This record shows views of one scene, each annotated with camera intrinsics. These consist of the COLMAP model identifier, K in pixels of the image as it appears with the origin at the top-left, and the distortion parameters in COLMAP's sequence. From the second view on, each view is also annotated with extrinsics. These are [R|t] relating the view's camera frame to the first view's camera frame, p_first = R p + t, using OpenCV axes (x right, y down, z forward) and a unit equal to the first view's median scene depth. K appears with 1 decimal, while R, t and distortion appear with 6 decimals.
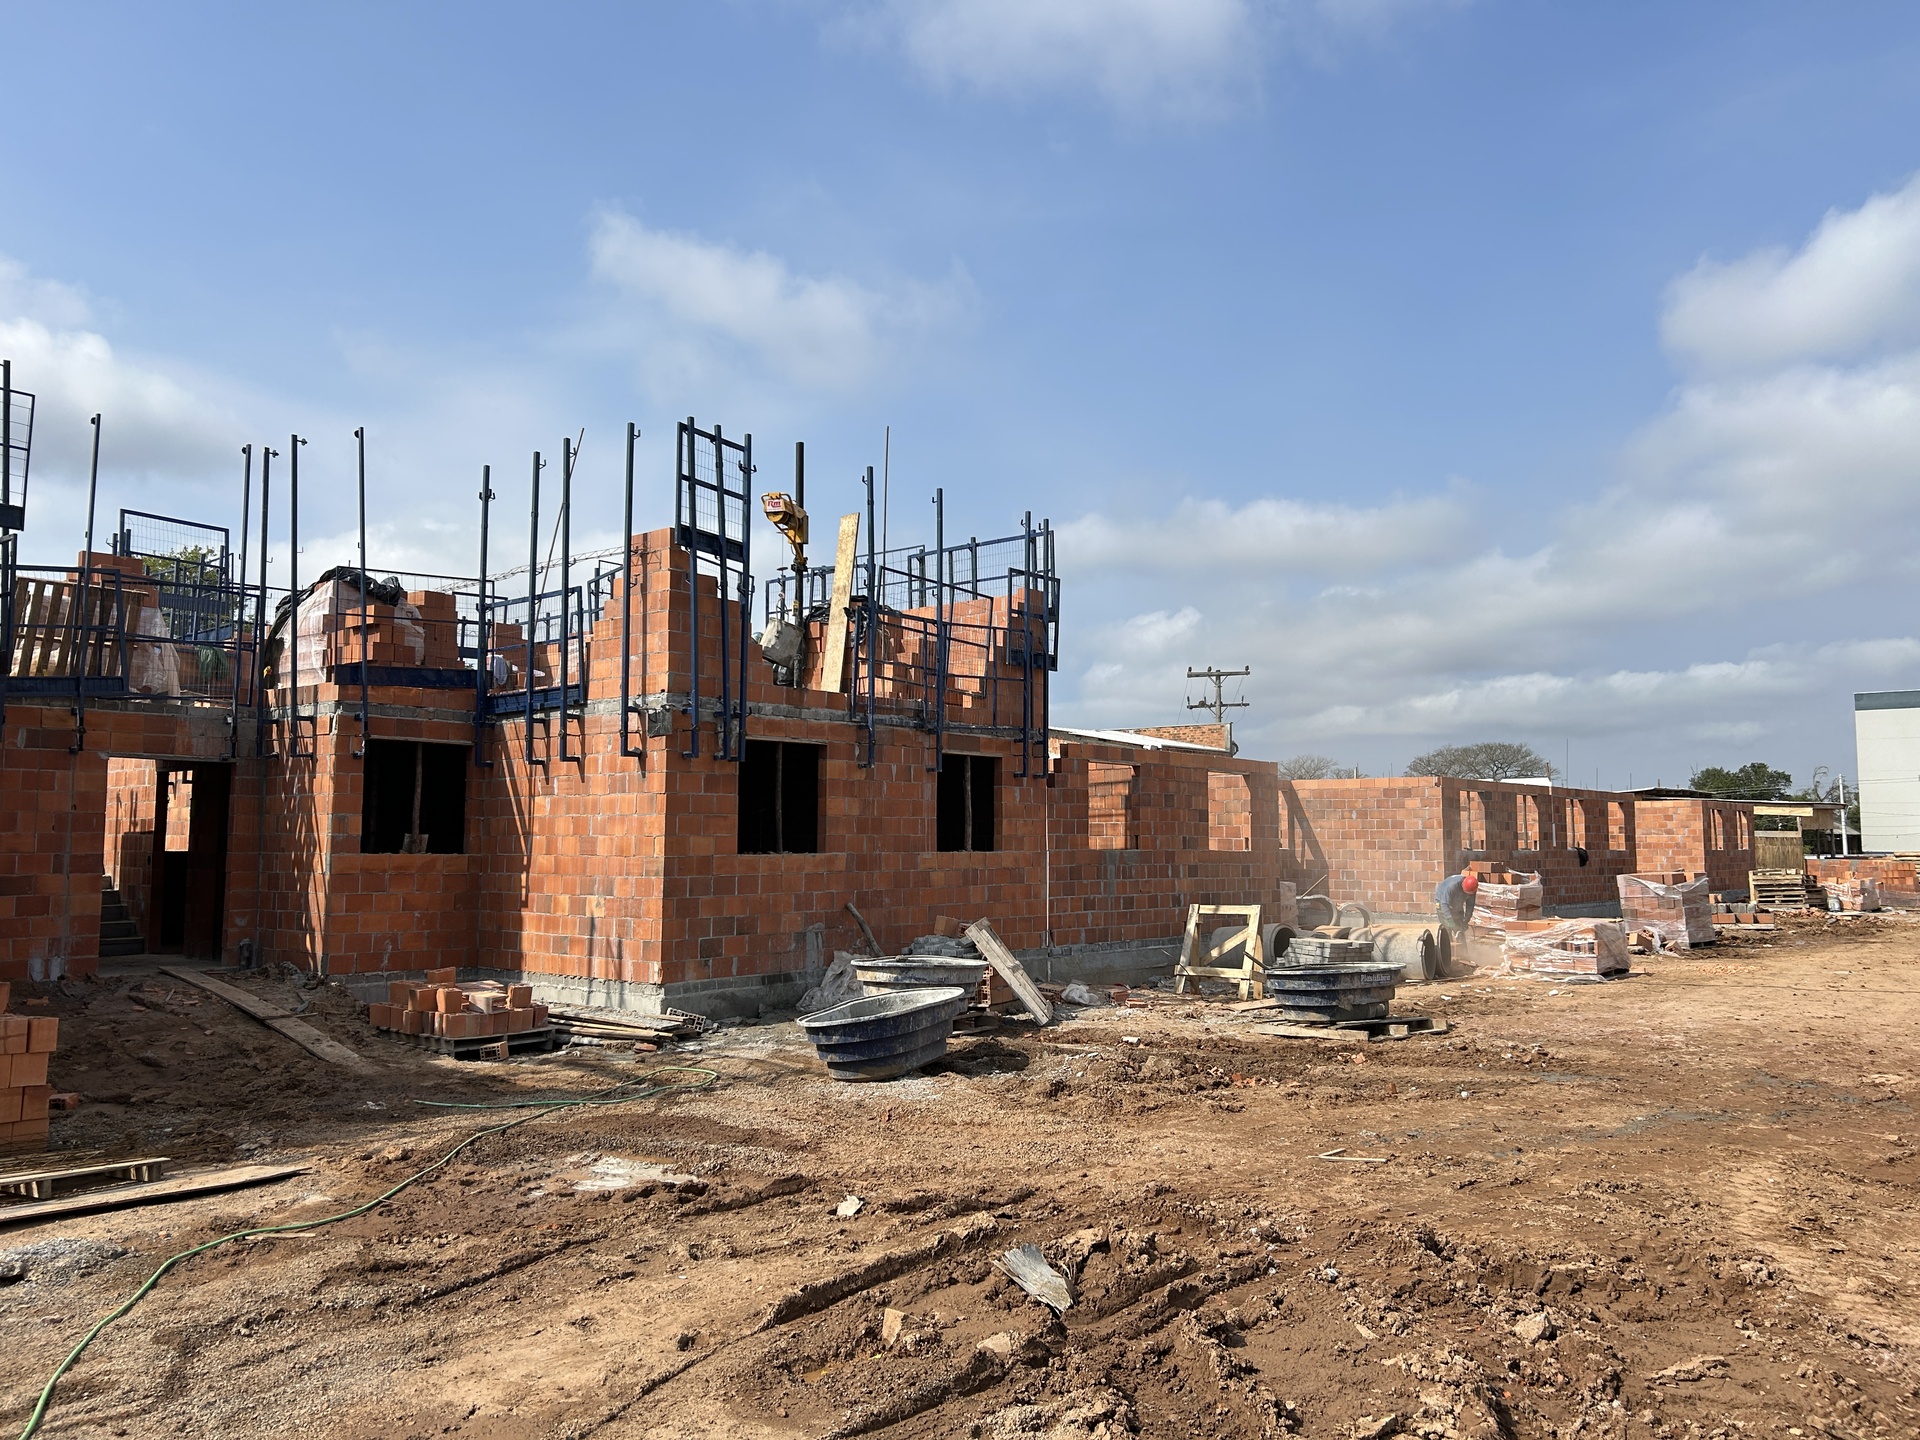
lens RADIAL K [[1470.5, 0, 961.6], [0, 1470.5, 721.4], [0, 0, 1]] dist [0.006613, -0.003467]
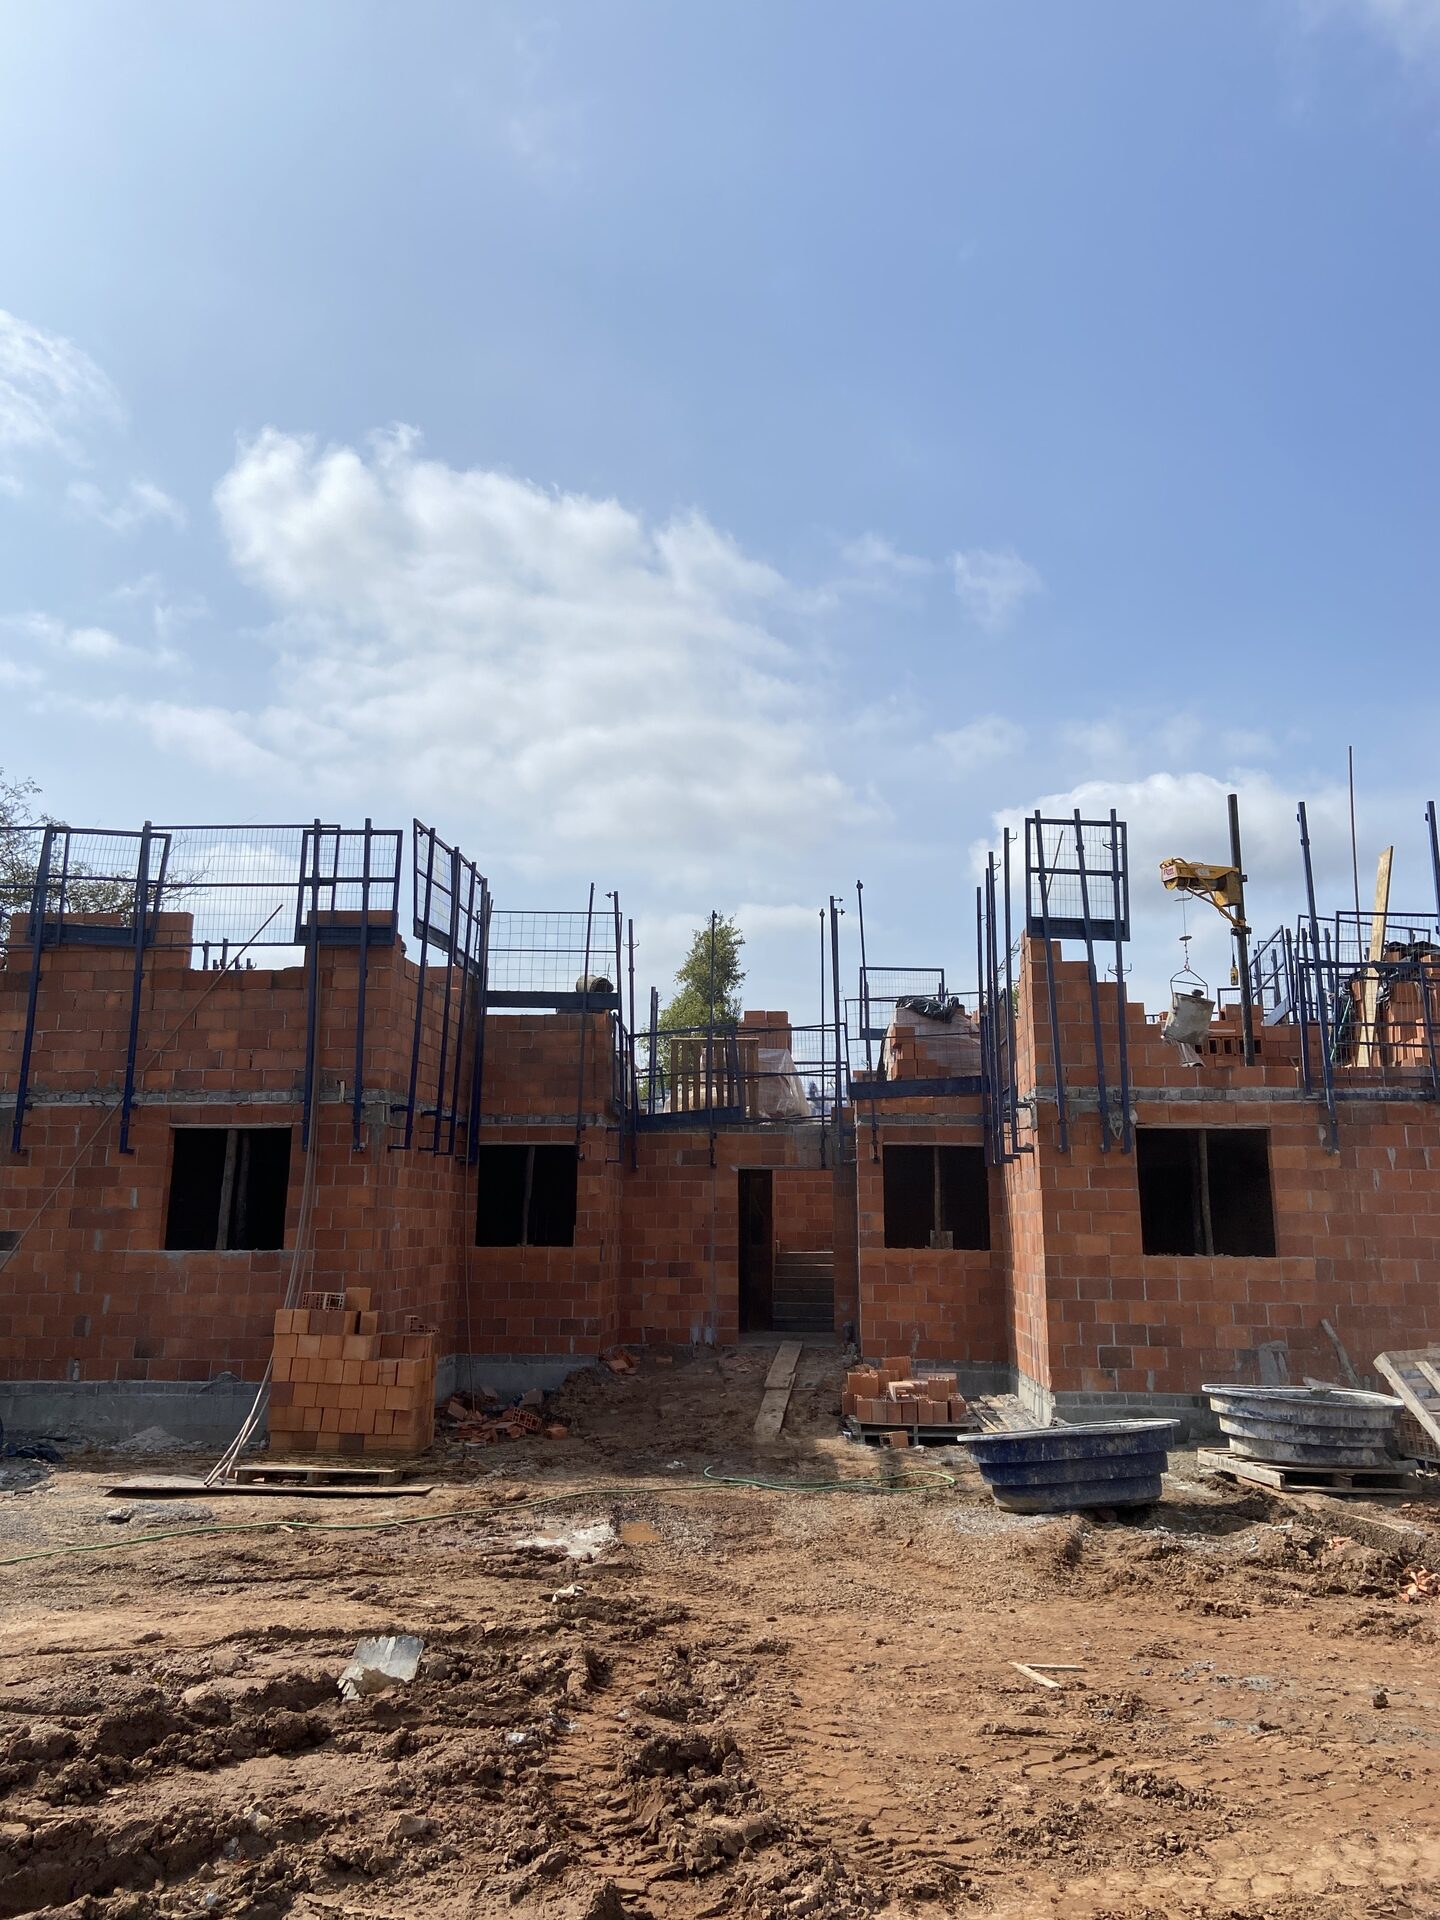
lens RADIAL K [[1431.1, 0, 720.0], [0, 1431.1, 949.5], [0, 0, 1]] dist [0.083414, -0.000412]
pose [[0.576263, -0.156633, -0.802114, 0.447264], [0.061131, 0.986974, -0.148814, 0.020019], [0.814975, 0.036722, 0.578332, 0.250191]]
